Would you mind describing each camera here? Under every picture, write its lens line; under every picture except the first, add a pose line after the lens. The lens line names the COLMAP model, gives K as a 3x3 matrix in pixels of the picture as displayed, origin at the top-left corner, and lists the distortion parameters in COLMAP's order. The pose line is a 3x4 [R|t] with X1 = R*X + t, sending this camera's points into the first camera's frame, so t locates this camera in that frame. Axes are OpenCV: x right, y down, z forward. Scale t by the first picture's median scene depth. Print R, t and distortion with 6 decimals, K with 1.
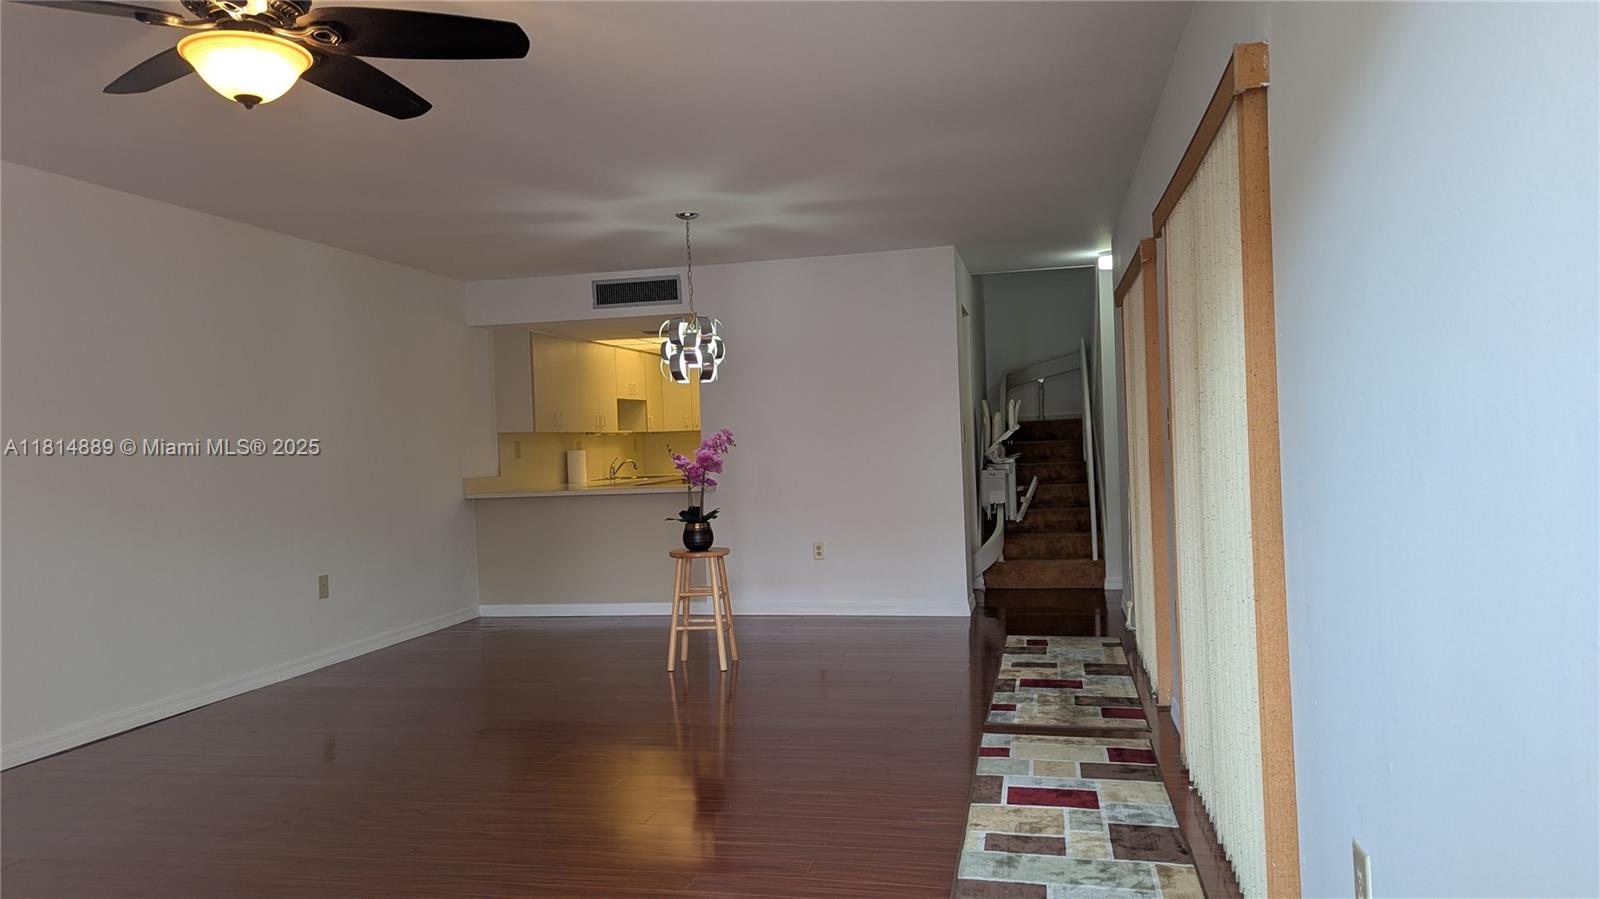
lens RADIAL K [[1159.7, 0, 795.7], [0, 1159.7, 449.8], [0, 0, 1]] dist [0.057439, -0.001288]
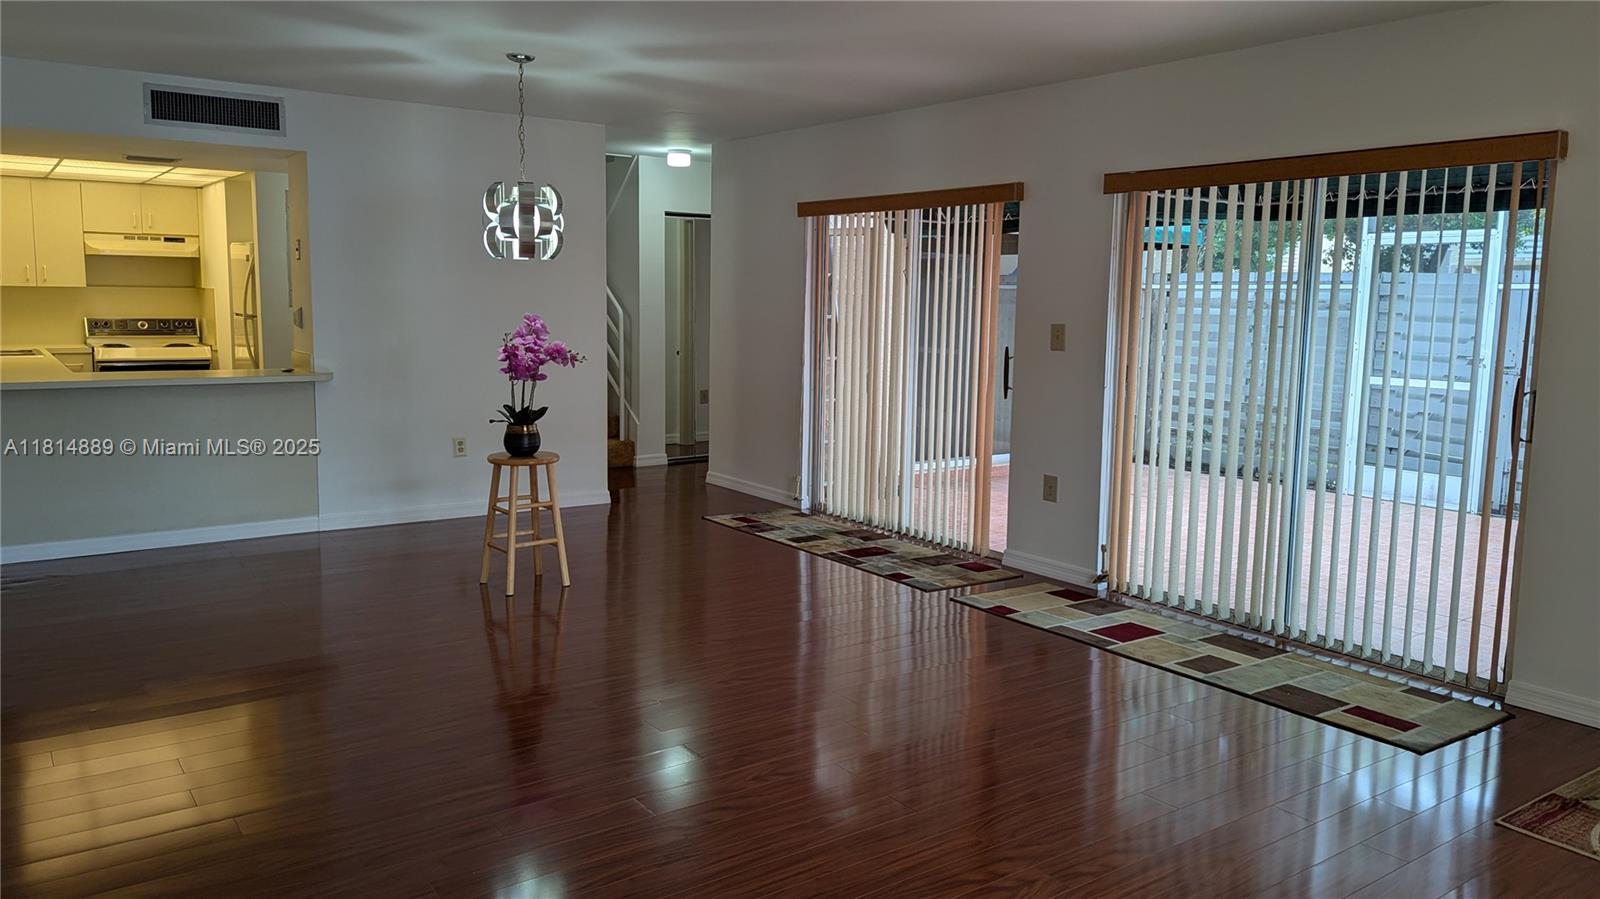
lens RADIAL K [[1159.7, 0, 799.4], [0, 1159.7, 445.9], [0, 0, 1]] dist [0.057439, -0.001288]
pose [[0.658668, -0.051436, 0.750674, -0.605461], [-0.035730, 0.994397, 0.099487, -0.015198], [-0.751585, -0.092350, 0.653139, 0.274334]]
